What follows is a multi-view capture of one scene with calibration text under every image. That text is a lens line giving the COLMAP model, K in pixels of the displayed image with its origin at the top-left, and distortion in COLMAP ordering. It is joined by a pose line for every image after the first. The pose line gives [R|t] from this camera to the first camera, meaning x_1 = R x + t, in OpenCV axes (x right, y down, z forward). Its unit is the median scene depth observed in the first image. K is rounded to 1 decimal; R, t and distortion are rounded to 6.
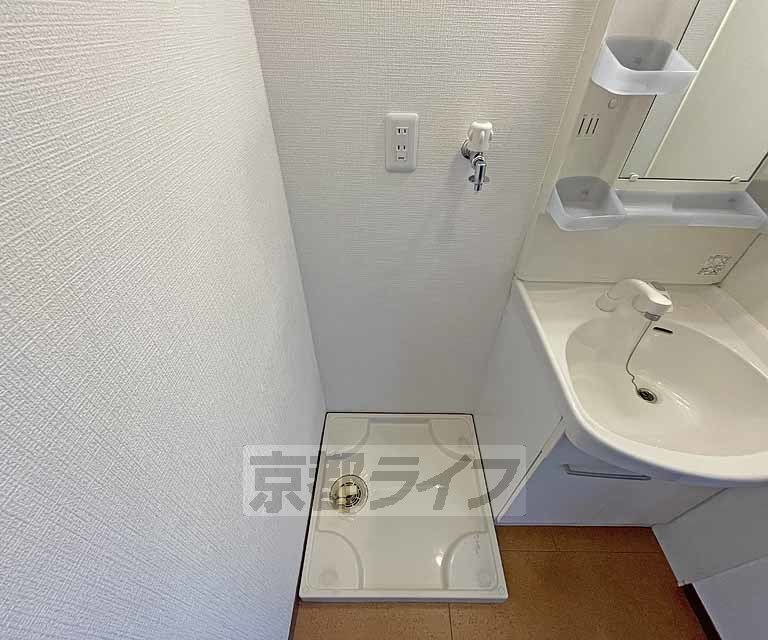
lens RADIAL K [[339.5, 0, 384.0], [0, 339.5, 320.0], [0, 0, 1]] dist [0.000368, -0.000478]
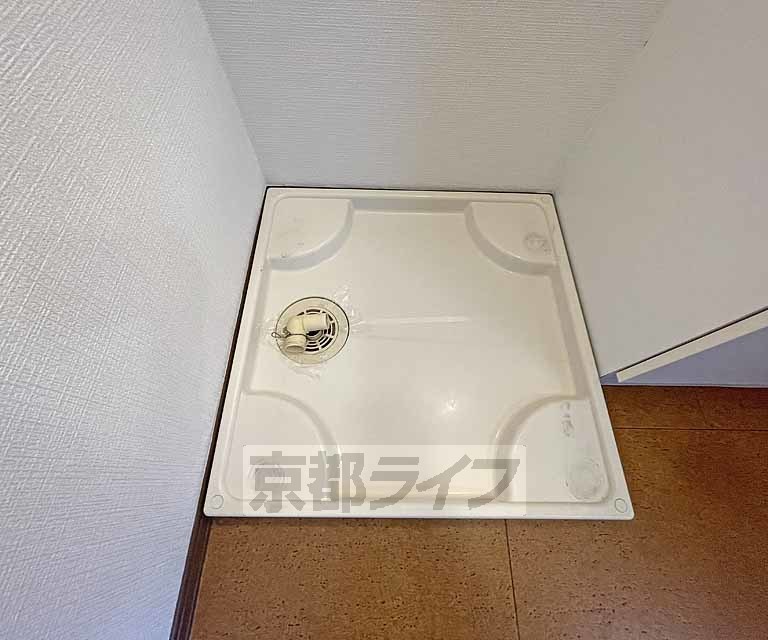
lens RADIAL K [[339.5, 0, 384.0], [0, 339.5, 320.0], [0, 0, 1]] dist [0.000368, -0.000478]
pose [[0.999328, 0.011634, 0.034753, -0.013470], [-0.025024, 0.909421, 0.415124, 0.310698], [-0.026776, -0.415715, 0.909101, 0.584716]]
